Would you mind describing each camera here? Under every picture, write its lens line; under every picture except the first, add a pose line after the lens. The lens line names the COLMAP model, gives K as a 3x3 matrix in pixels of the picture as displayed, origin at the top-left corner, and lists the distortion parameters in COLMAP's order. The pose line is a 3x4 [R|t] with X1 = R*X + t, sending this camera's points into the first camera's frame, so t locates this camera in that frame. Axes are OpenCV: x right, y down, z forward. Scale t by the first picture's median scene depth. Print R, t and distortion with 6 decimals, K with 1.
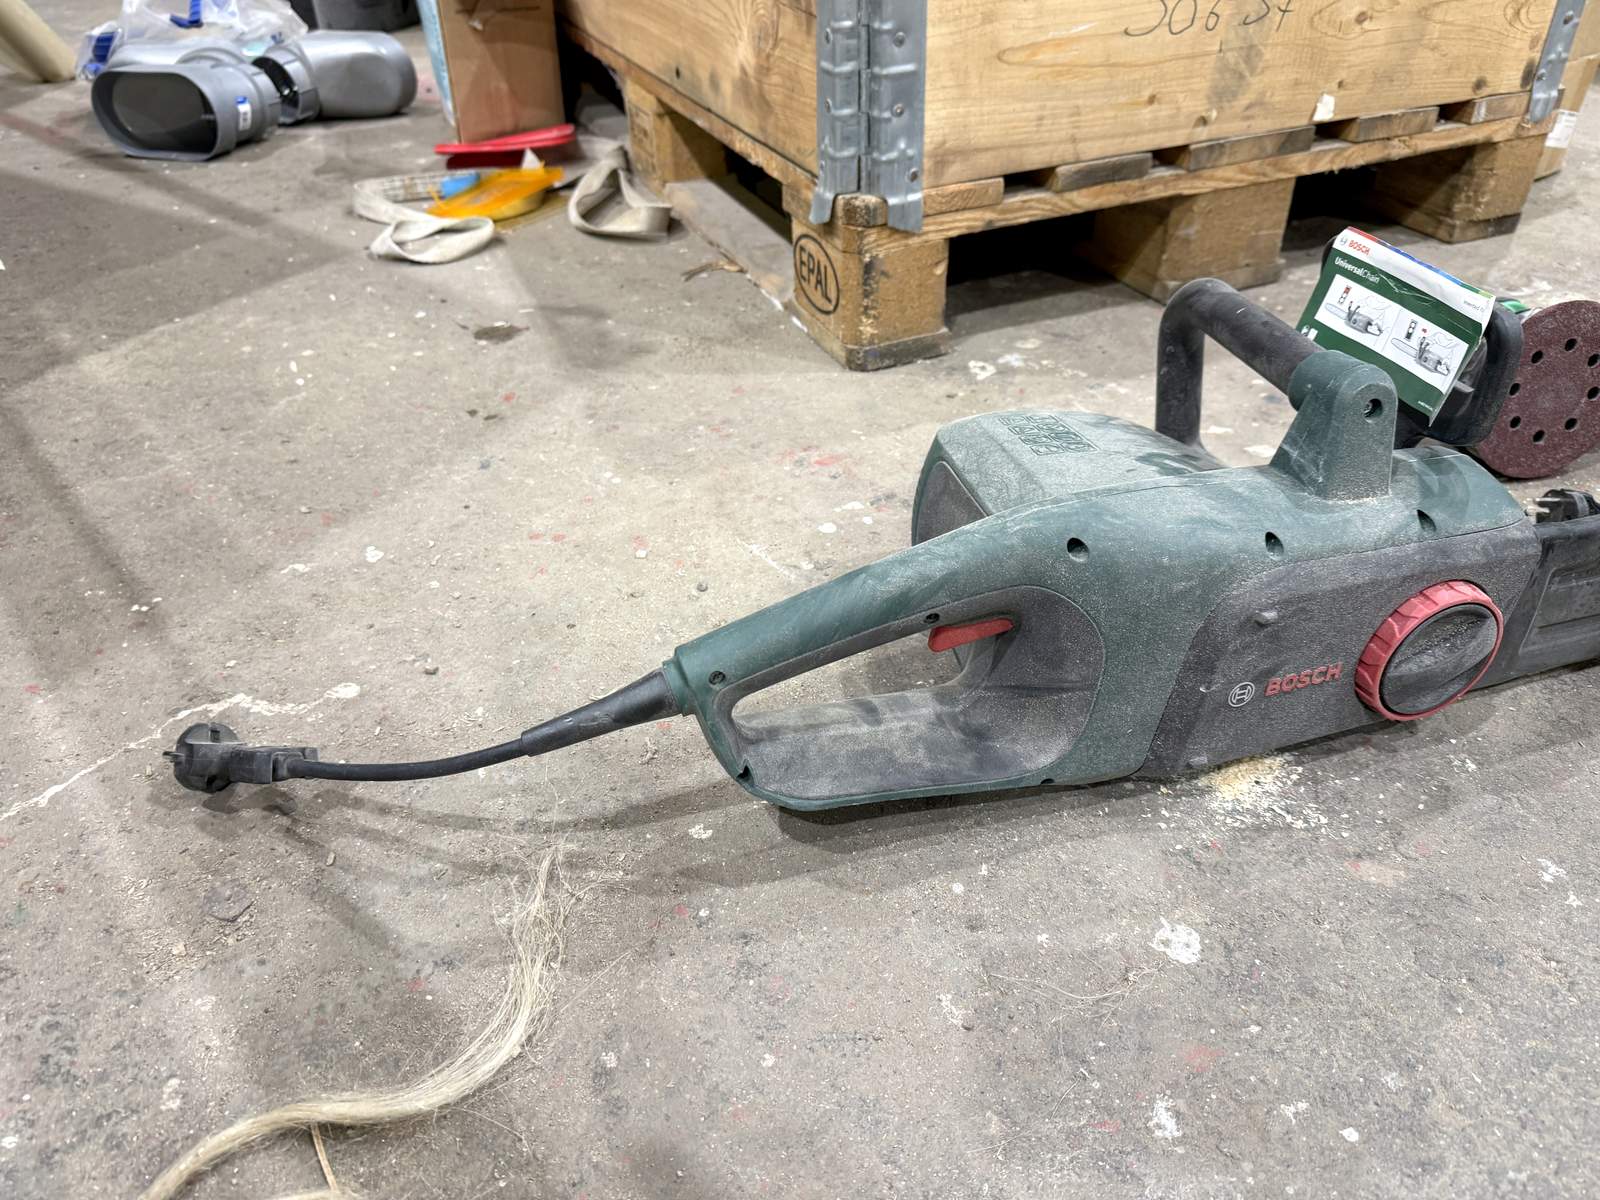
lens RADIAL K [[1156.9, 0, 800.0], [0, 1156.9, 600.0], [0, 0, 1]] dist [0.032071, -0.042884]
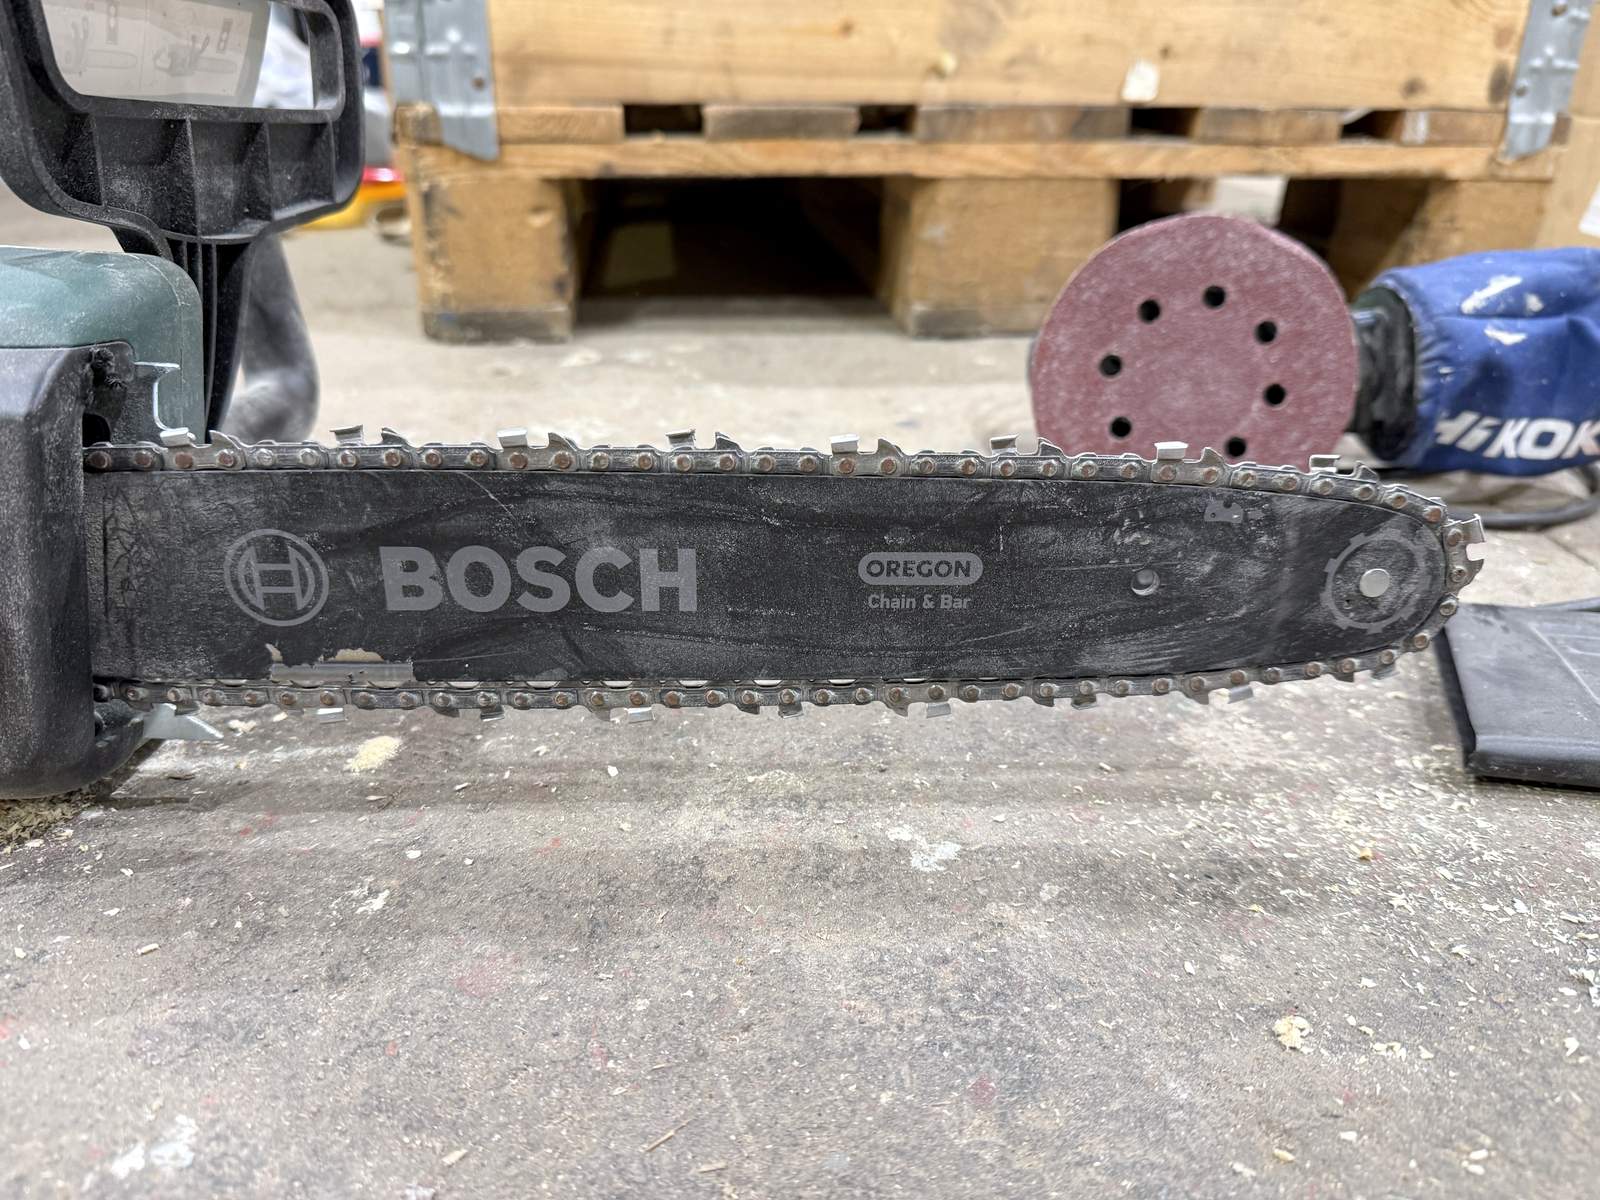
lens RADIAL K [[1166.9, 0, 790.1], [0, 1166.9, 600.1], [0, 0, 1]] dist [-0.005171, -0.023665]
pose [[0.958718, 0.152010, -0.240318, 0.513330], [-0.192300, 0.969156, -0.154132, 0.041048], [0.209476, 0.193983, 0.958379, 0.366416]]
